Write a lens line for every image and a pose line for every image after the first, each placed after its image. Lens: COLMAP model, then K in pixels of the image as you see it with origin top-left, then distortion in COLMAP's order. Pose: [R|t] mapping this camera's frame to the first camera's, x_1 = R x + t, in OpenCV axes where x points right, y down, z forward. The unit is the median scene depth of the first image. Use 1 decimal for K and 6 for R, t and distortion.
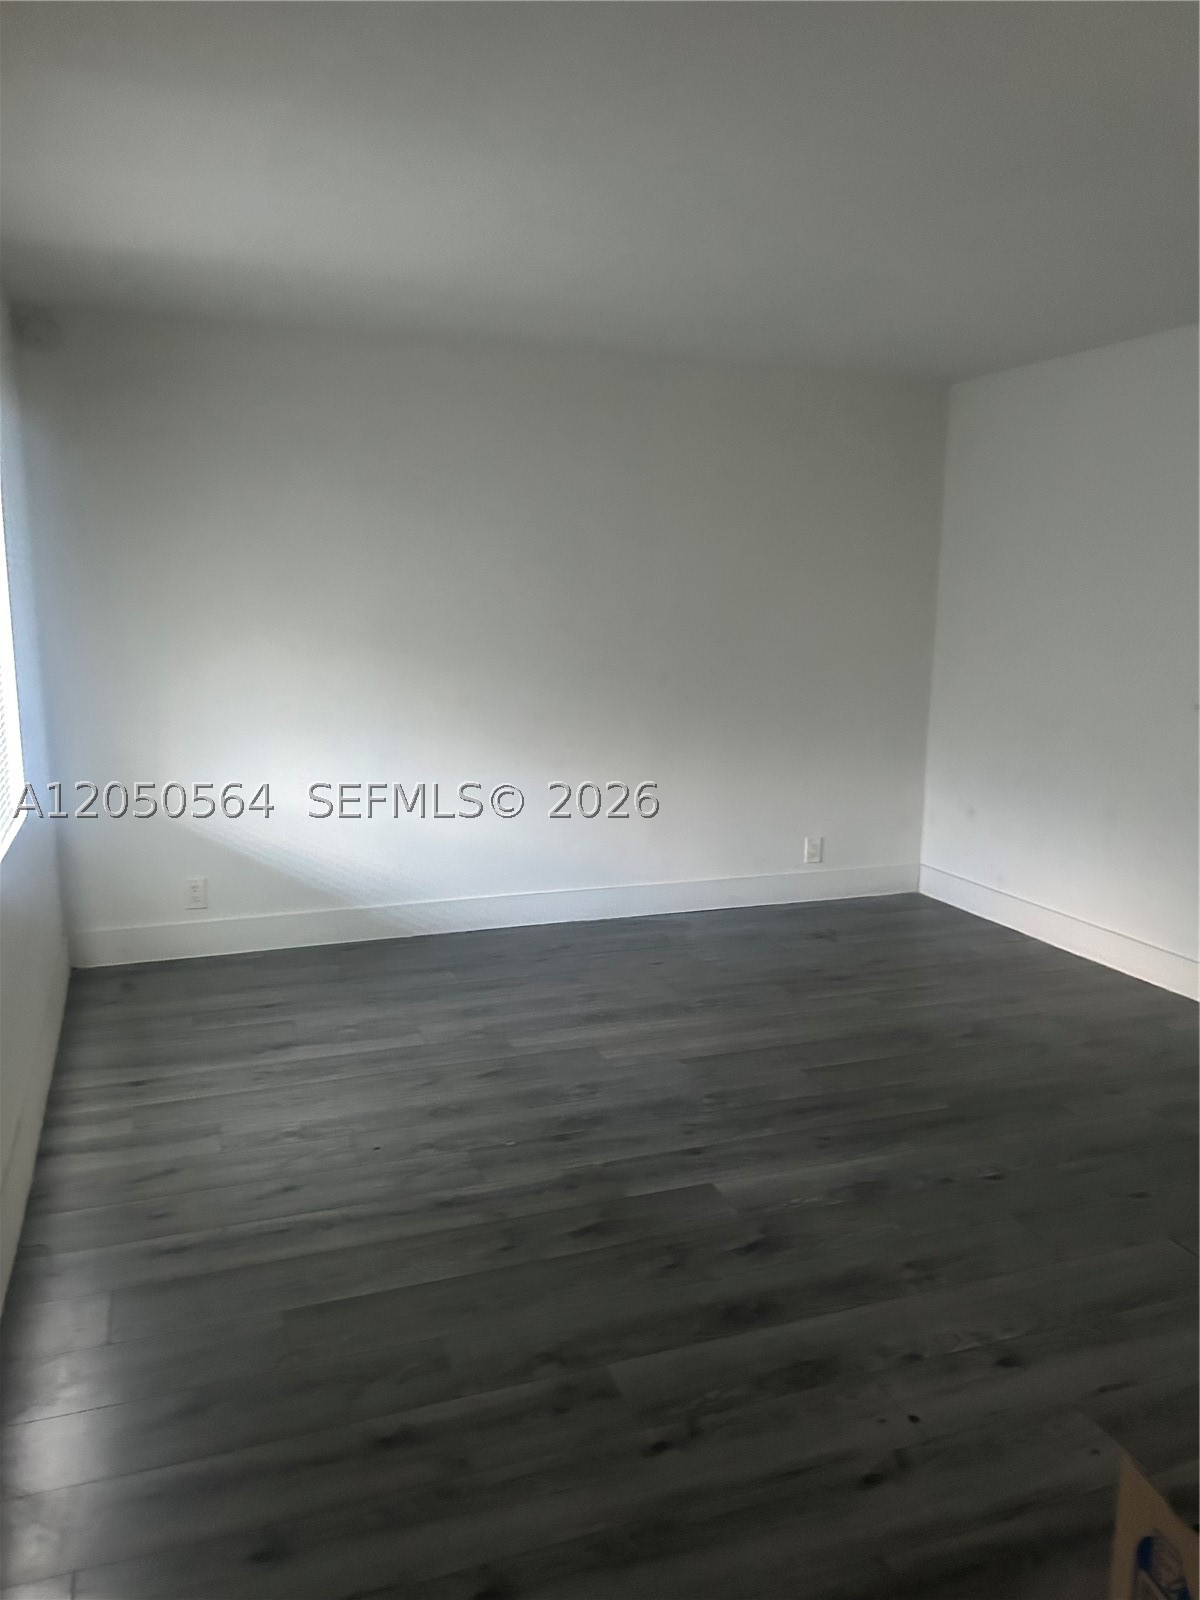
lens RADIAL K [[1211.8, 0, 601.4], [0, 1211.8, 810.4], [0, 0, 1]] dist [0.012988, -0.003519]
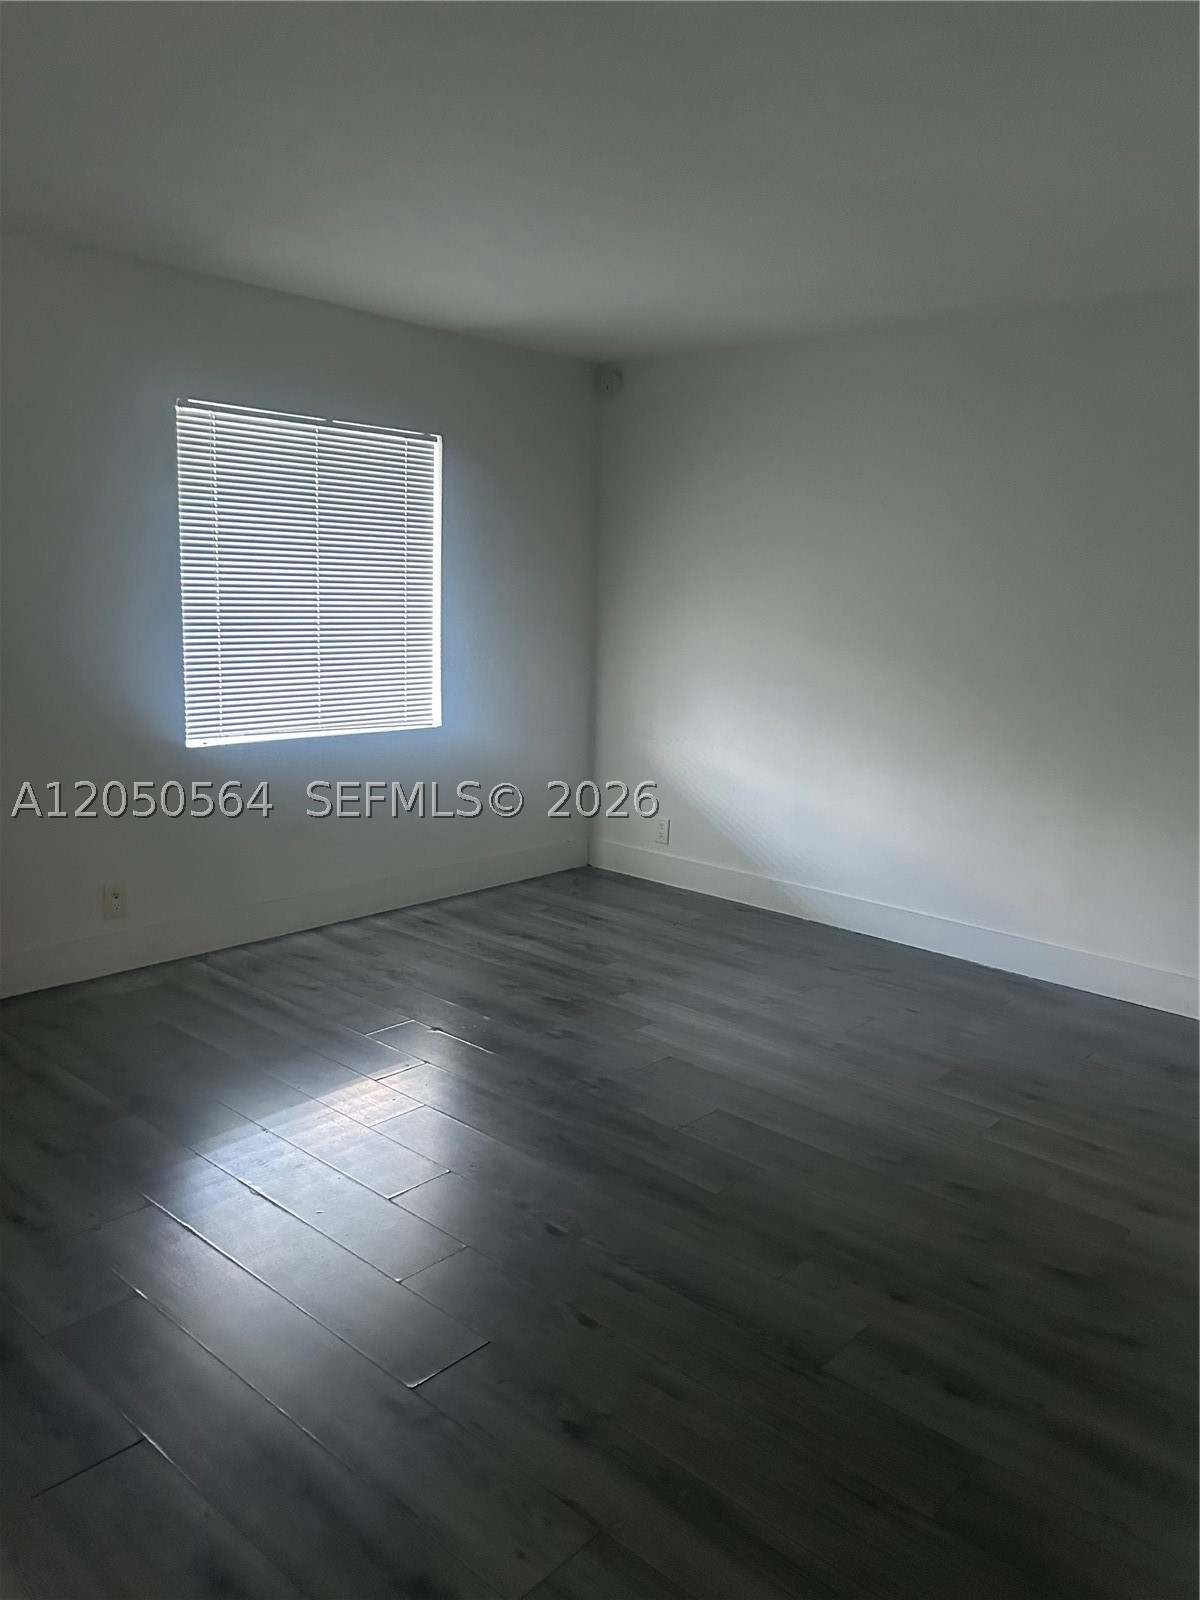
lens RADIAL K [[1211.8, 0, 598.0], [0, 1211.8, 799.8], [0, 0, 1]] dist [0.012988, -0.003519]
pose [[0.482578, 0.180071, -0.857142, 0.783815], [-0.197586, 0.975792, 0.093755, -0.070959], [0.853275, 0.124115, 0.506476, 0.404151]]
